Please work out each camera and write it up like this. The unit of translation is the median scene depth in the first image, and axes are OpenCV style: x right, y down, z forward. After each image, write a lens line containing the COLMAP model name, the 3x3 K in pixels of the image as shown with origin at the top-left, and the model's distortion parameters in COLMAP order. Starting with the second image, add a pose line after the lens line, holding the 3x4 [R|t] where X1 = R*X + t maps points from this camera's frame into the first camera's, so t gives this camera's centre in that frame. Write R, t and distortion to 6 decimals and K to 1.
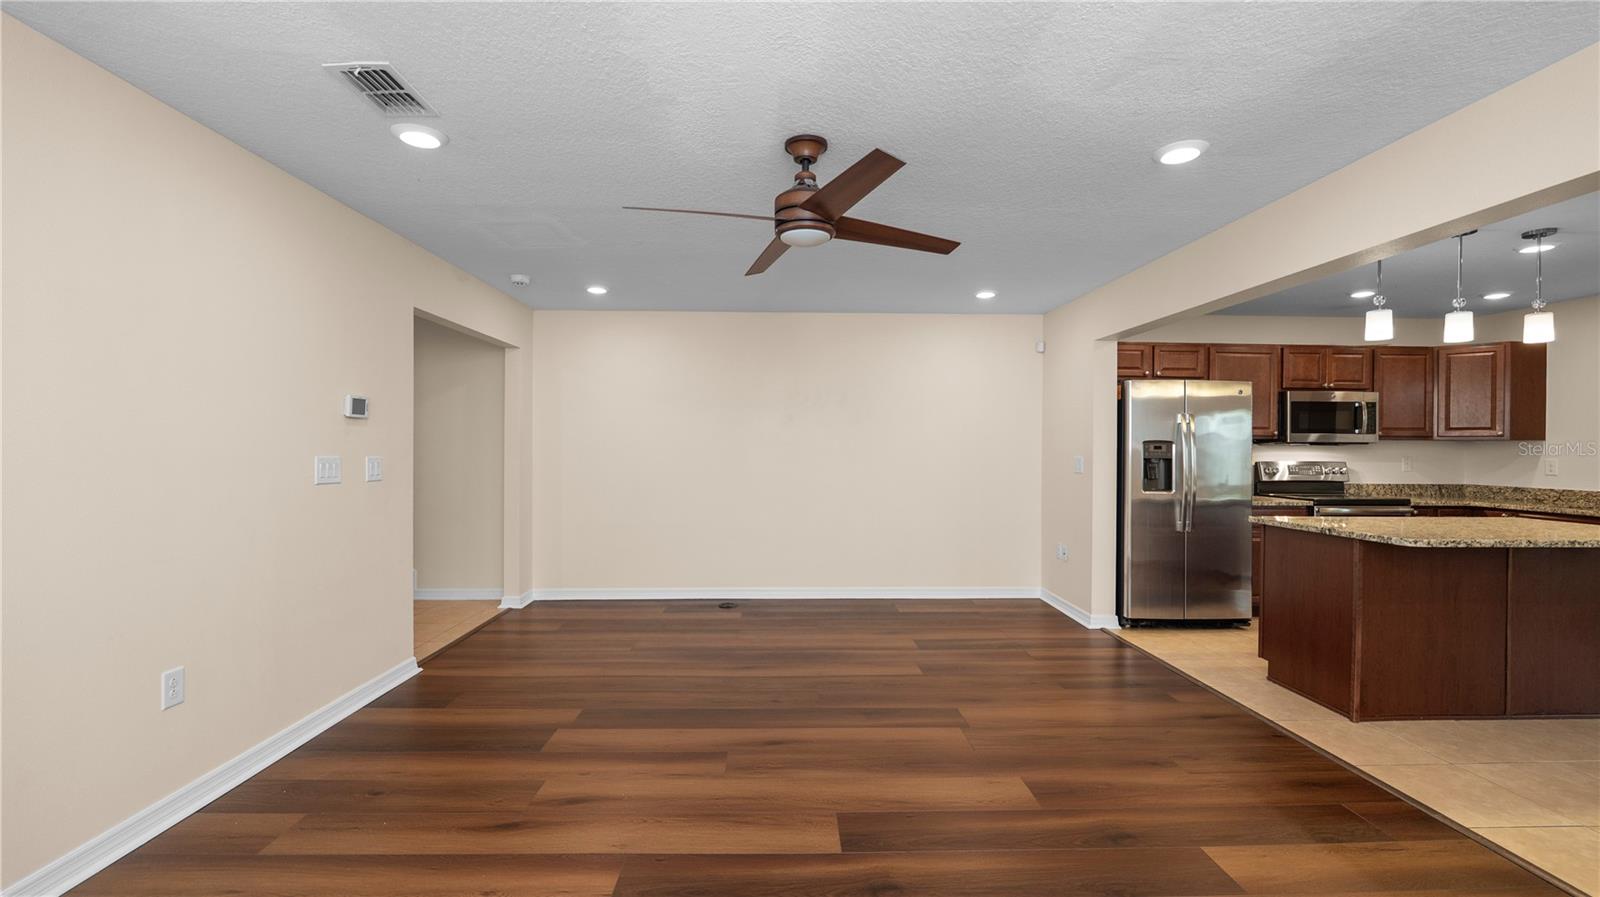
lens RADIAL K [[658.5, 0, 808.8], [0, 658.5, 452.0], [0, 0, 1]] dist [-0.006654, -0.000089]
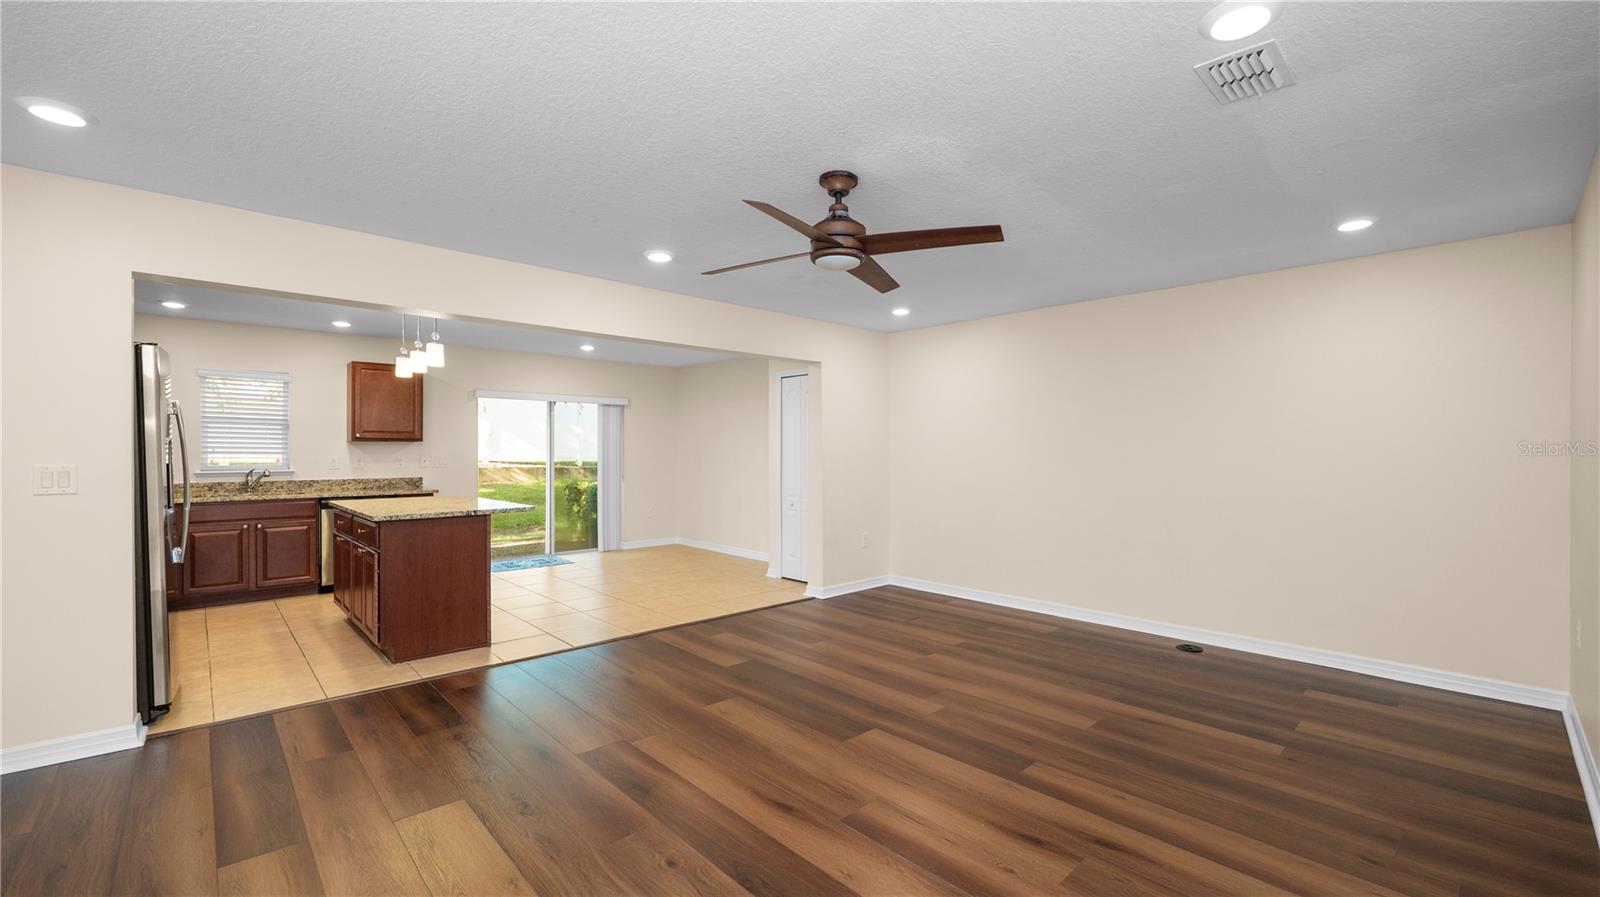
lens RADIAL K [[658.5, 0, 794.0], [0, 658.5, 445.2], [0, 0, 1]] dist [-0.006654, -0.000089]
pose [[-0.651577, 0.000374, 0.758582, -0.579179], [0.001149, 0.999999, 0.000494, -0.012533], [-0.758582, 0.001193, -0.651577, 1.284952]]
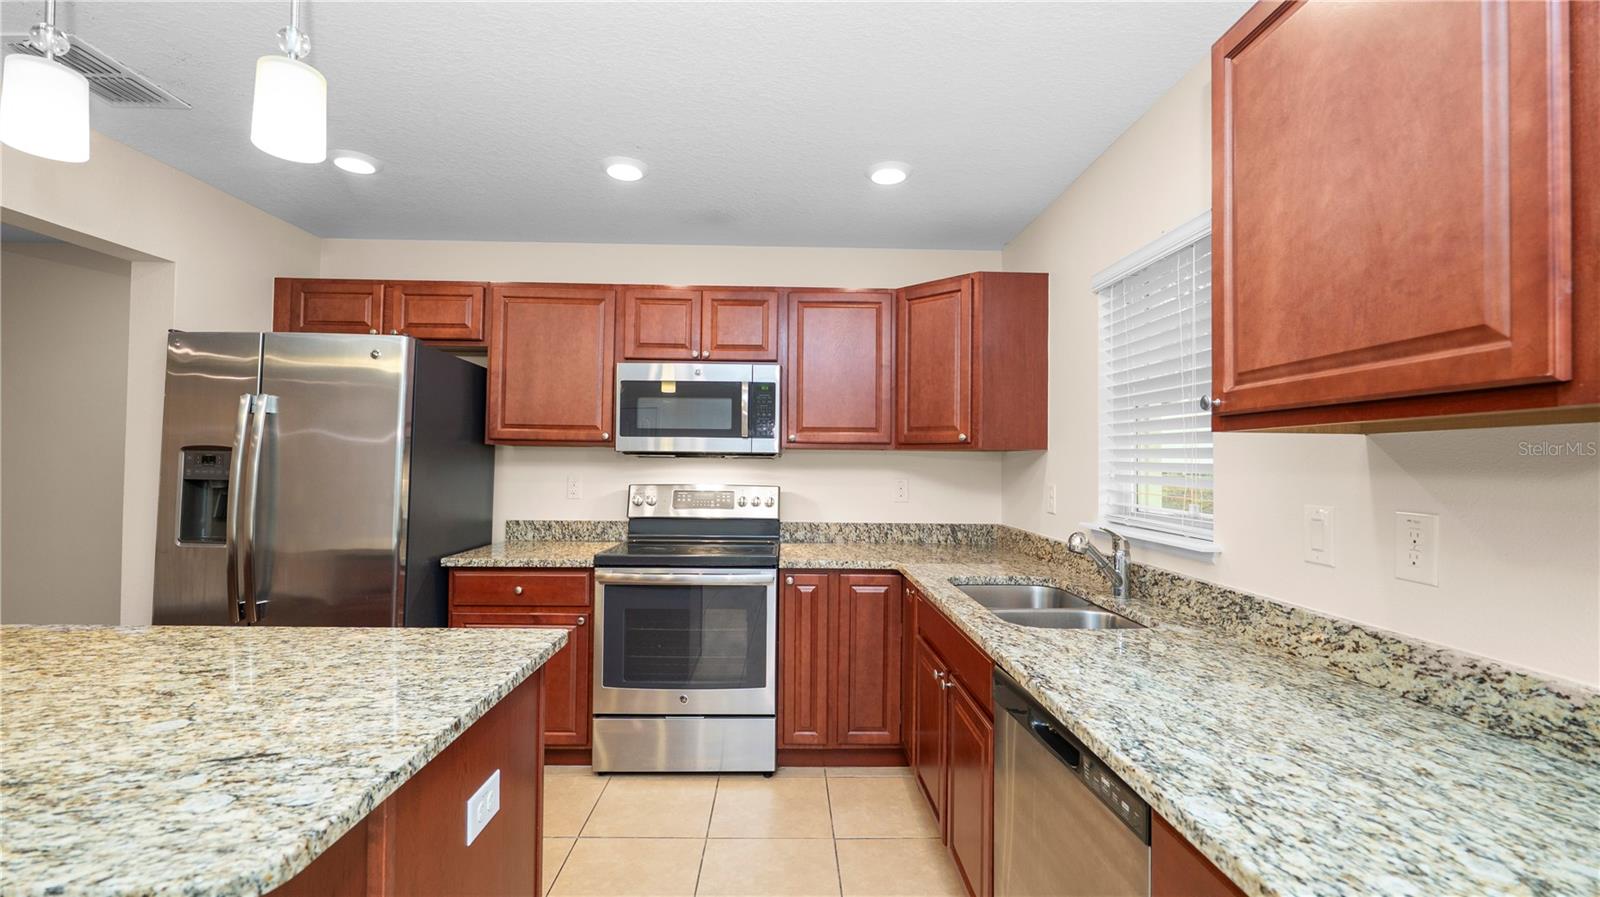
lens RADIAL K [[658.5, 0, 803.9], [0, 658.5, 448.0], [0, 0, 1]] dist [-0.006654, -0.000089]
pose [[0.999877, 0.003675, -0.015263, 1.375662], [-0.004105, 0.999592, -0.028250, -0.004059], [0.015153, 0.028309, 0.999484, 0.650094]]
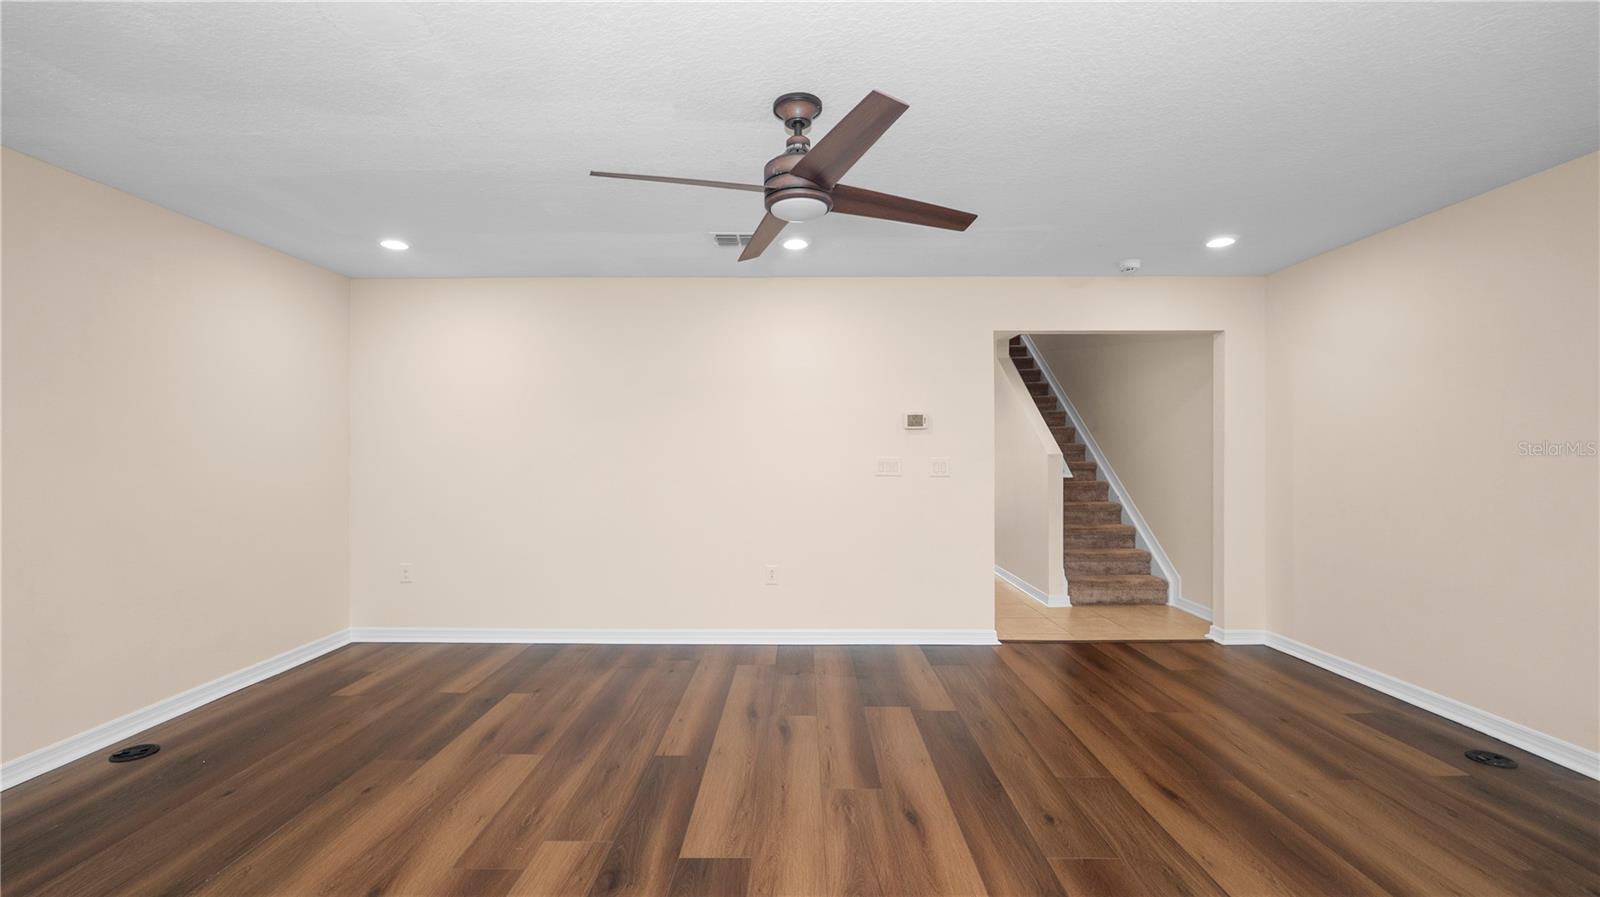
lens RADIAL K [[658.5, 0, 787.4], [0, 658.5, 449.4], [0, 0, 1]] dist [-0.006654, -0.000089]
pose [[-0.051629, -0.006739, -0.998644, 0.634861], [-0.007533, 0.999951, -0.006358, 0.000538], [0.998638, 0.007194, -0.051677, 0.743544]]
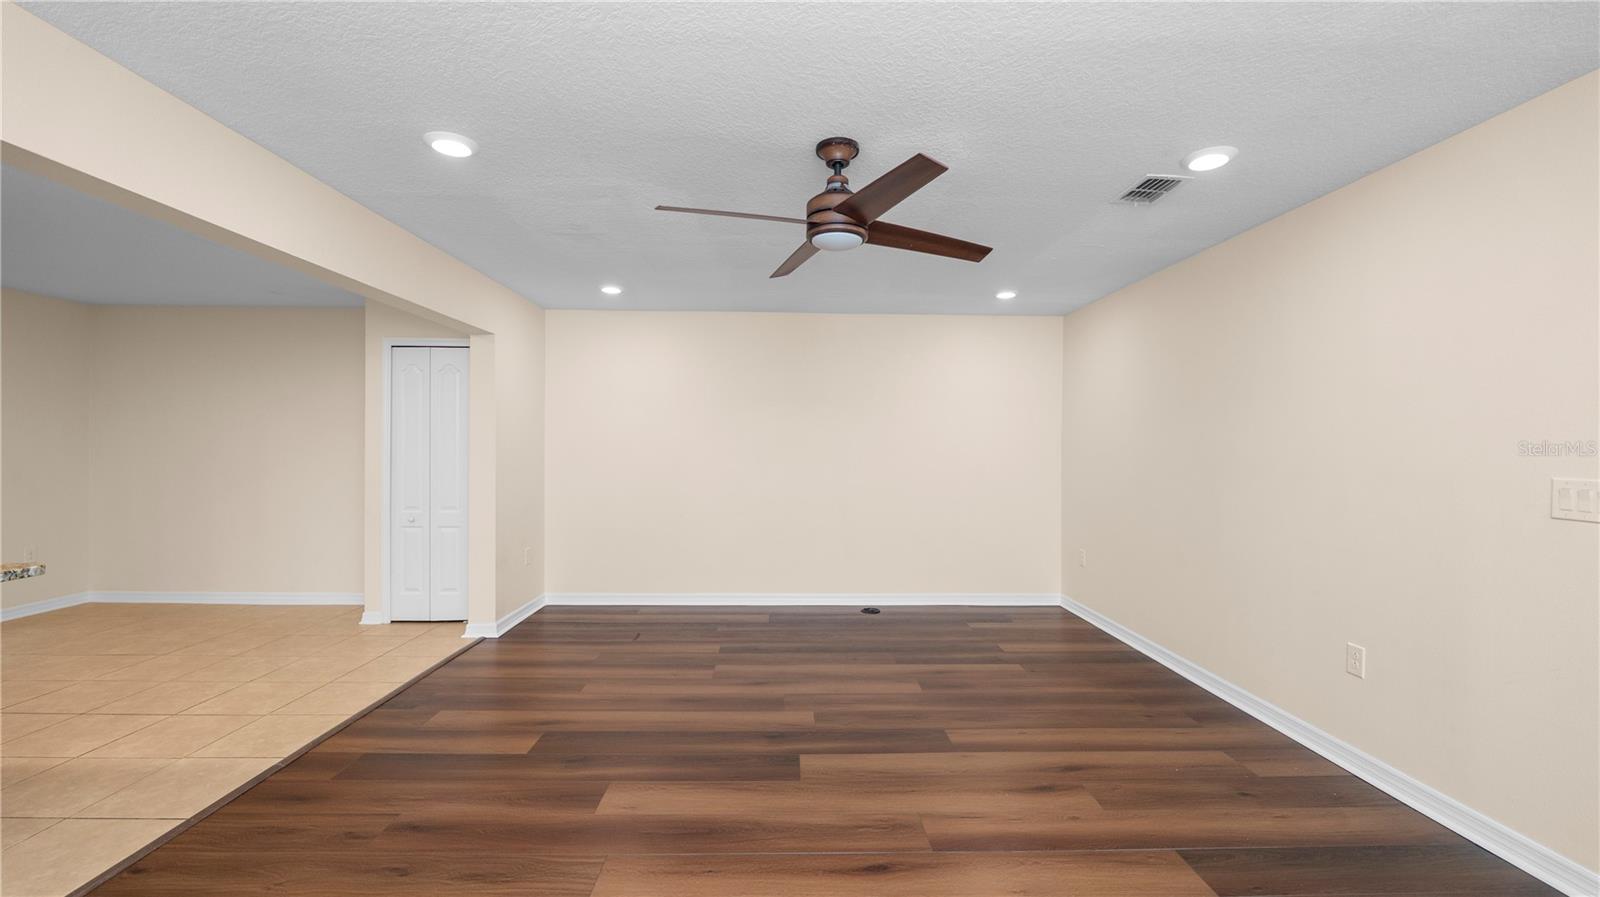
lens RADIAL K [[658.5, 0, 804.1], [0, 658.5, 450.9], [0, 0, 1]] dist [-0.006654, -0.000089]
pose [[-0.999862, -0.014083, 0.008838, 0.023163], [-0.013952, 0.999794, 0.014760, -0.018559], [-0.009044, 0.014634, -0.999852, 1.435407]]
